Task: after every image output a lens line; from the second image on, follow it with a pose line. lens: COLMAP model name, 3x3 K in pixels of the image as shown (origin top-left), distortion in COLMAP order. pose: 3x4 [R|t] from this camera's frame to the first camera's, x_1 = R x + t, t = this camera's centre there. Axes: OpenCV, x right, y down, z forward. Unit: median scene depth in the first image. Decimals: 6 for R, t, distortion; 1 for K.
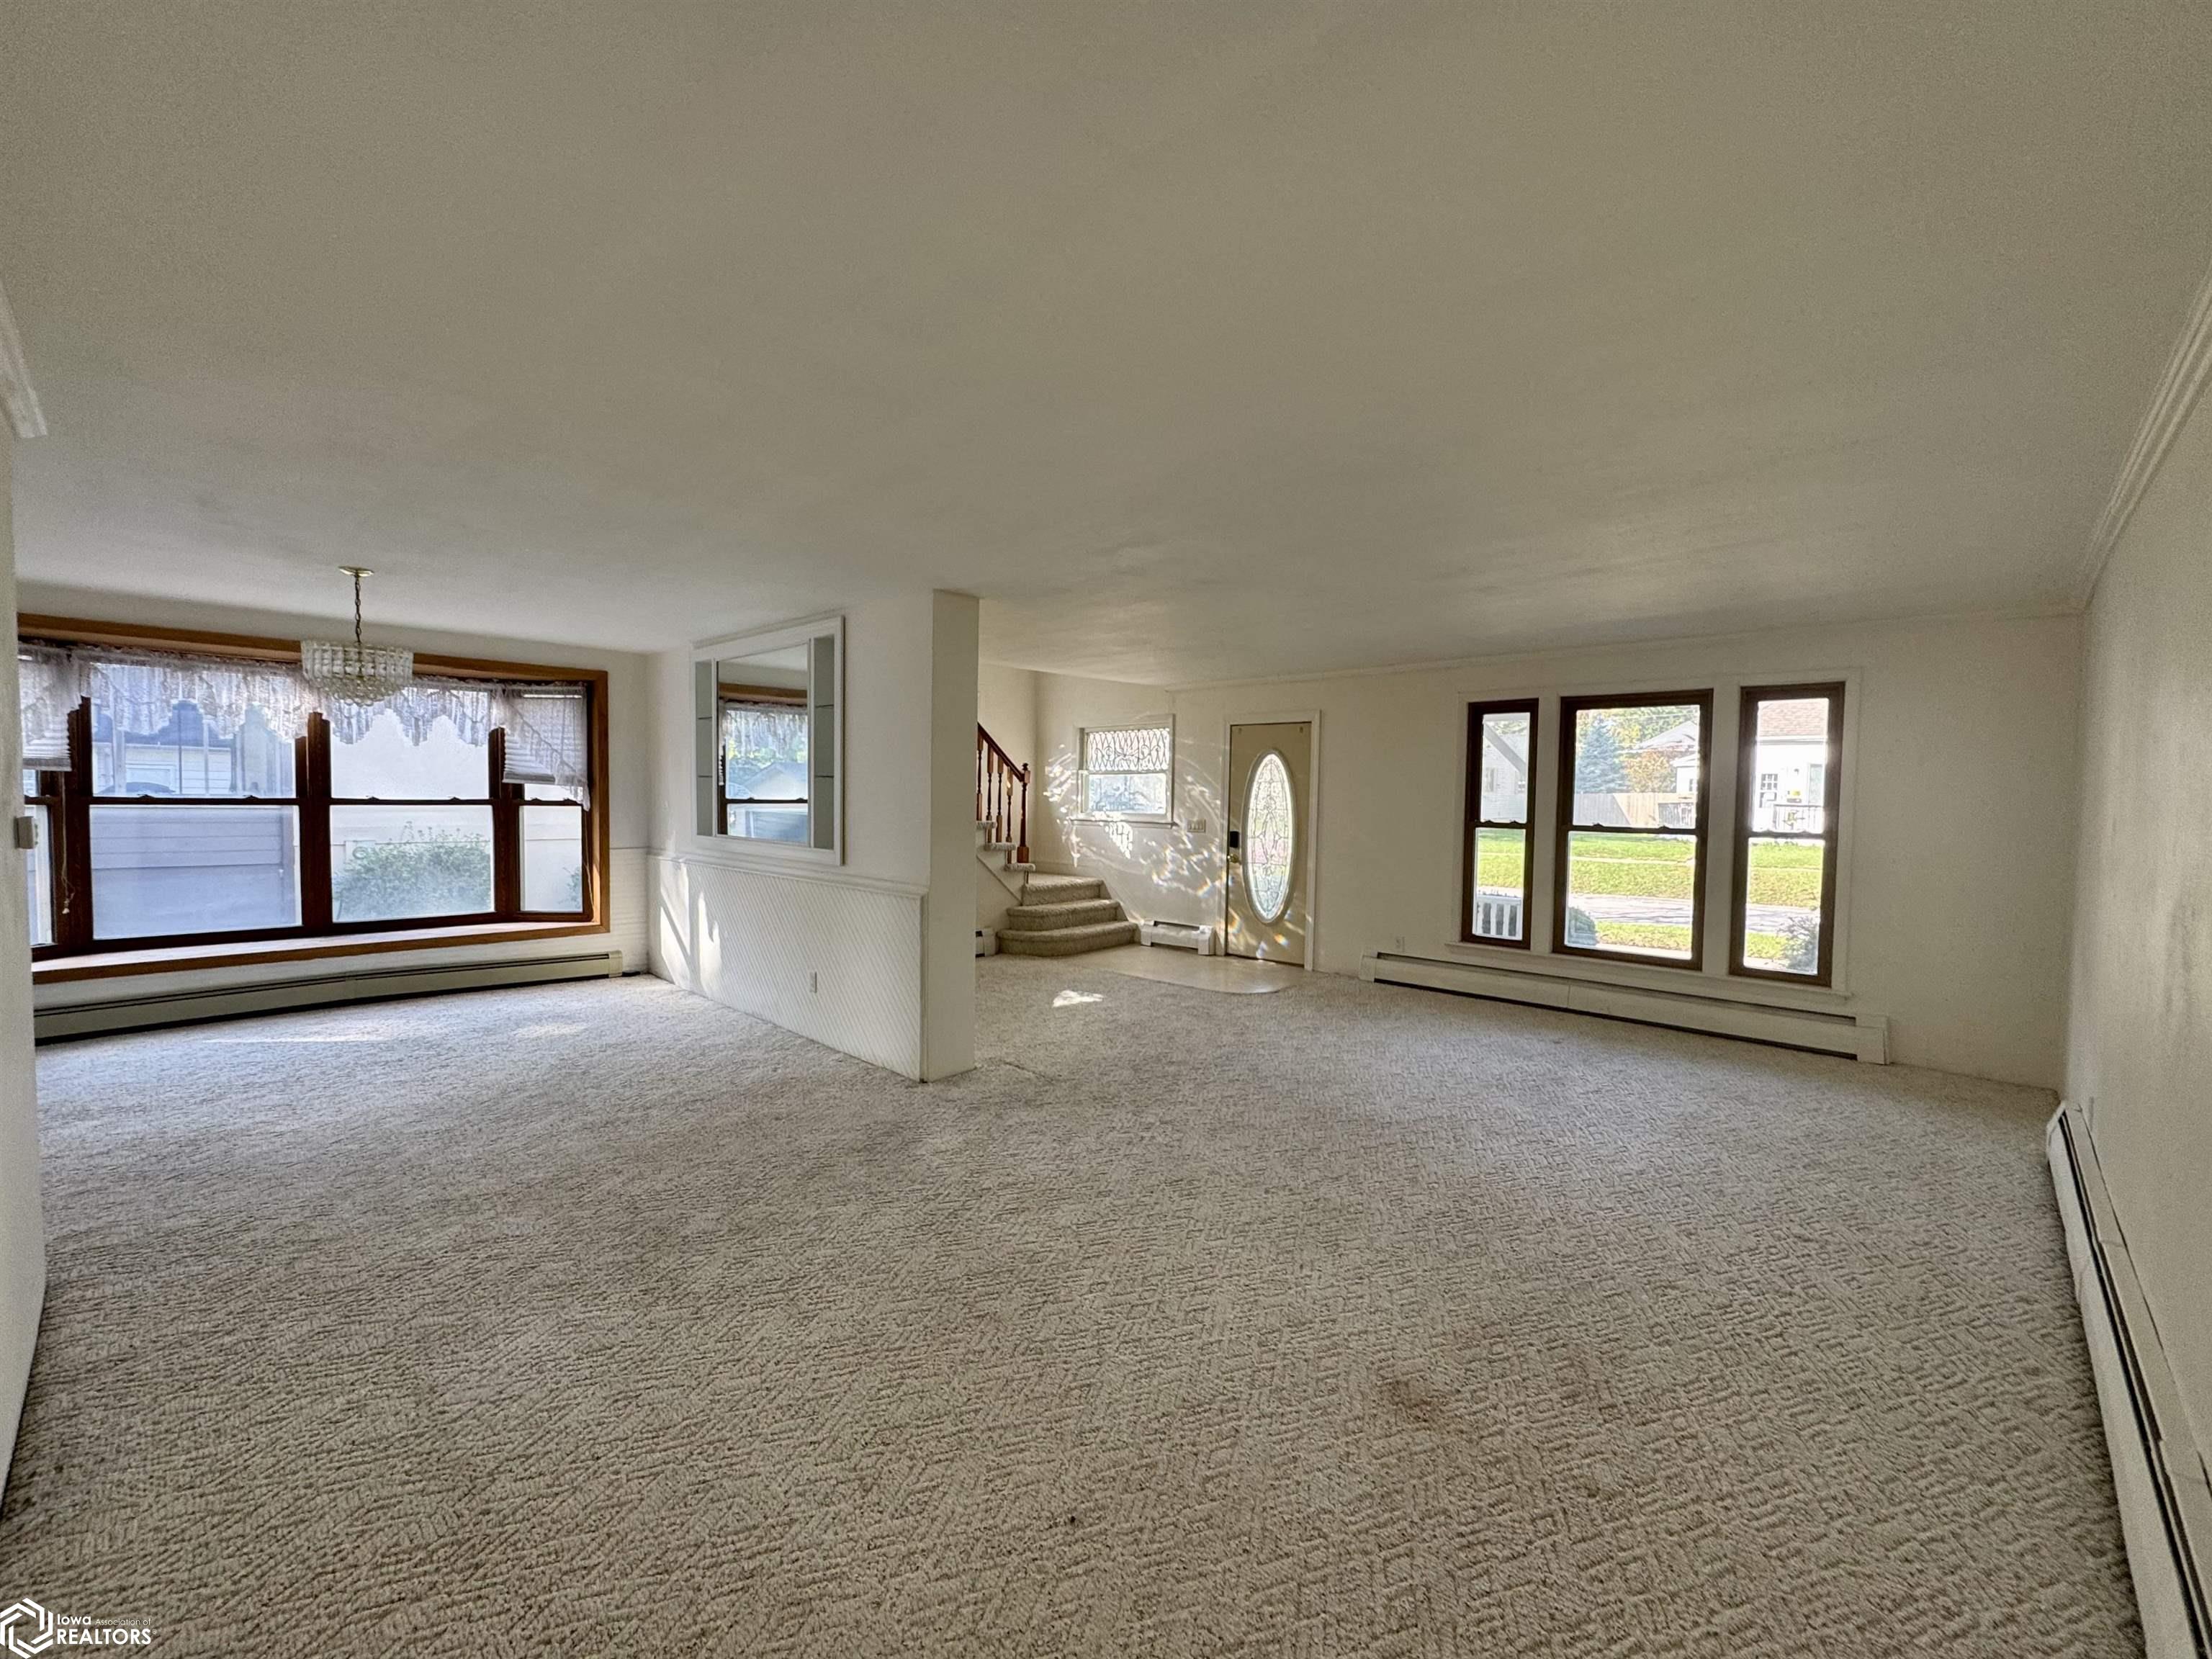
lens RADIAL K [[890.1, 0, 1115.3], [0, 890.1, 832.0], [0, 0, 1]] dist [-0.002871, -0.000310]
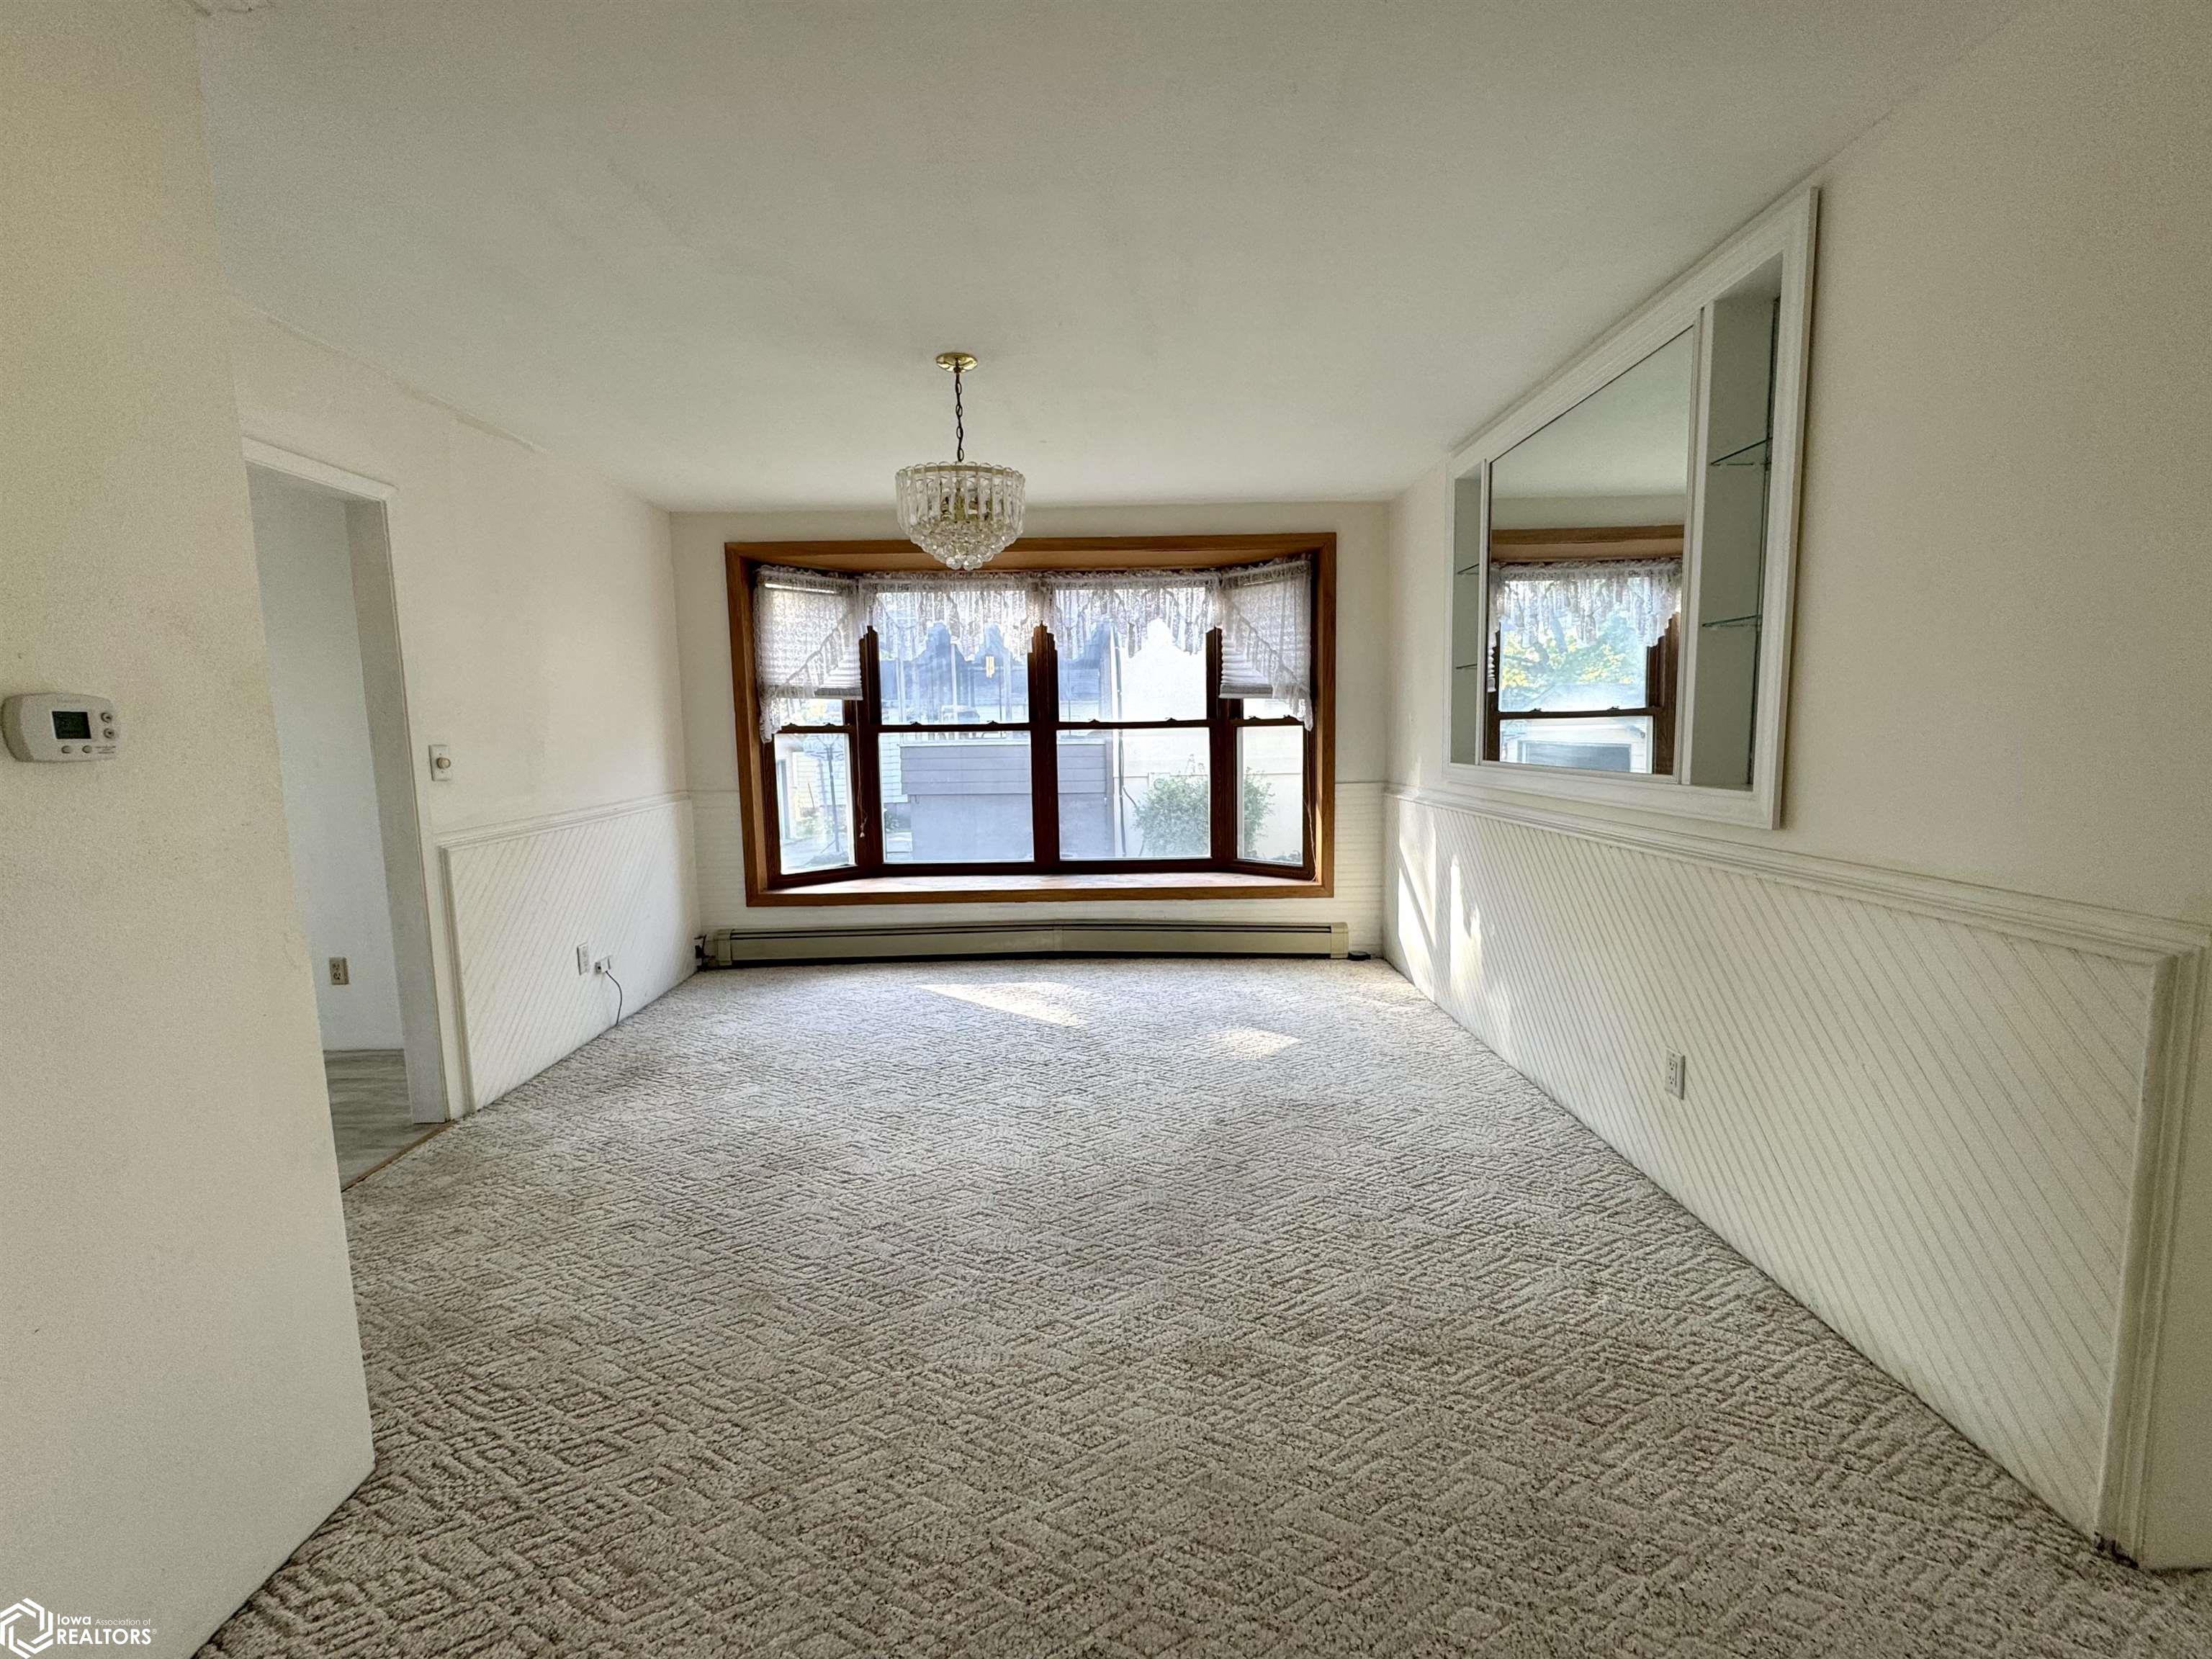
lens RADIAL K [[886.2, 0, 1106.8], [0, 886.2, 825.5], [0, 0, 1]] dist [-0.002661, 0.000060]
pose [[0.677380, 0.048207, -0.734052, -0.171056], [-0.002166, 0.997977, 0.063541, 0.008493], [0.735630, -0.041451, 0.676114, 0.391280]]
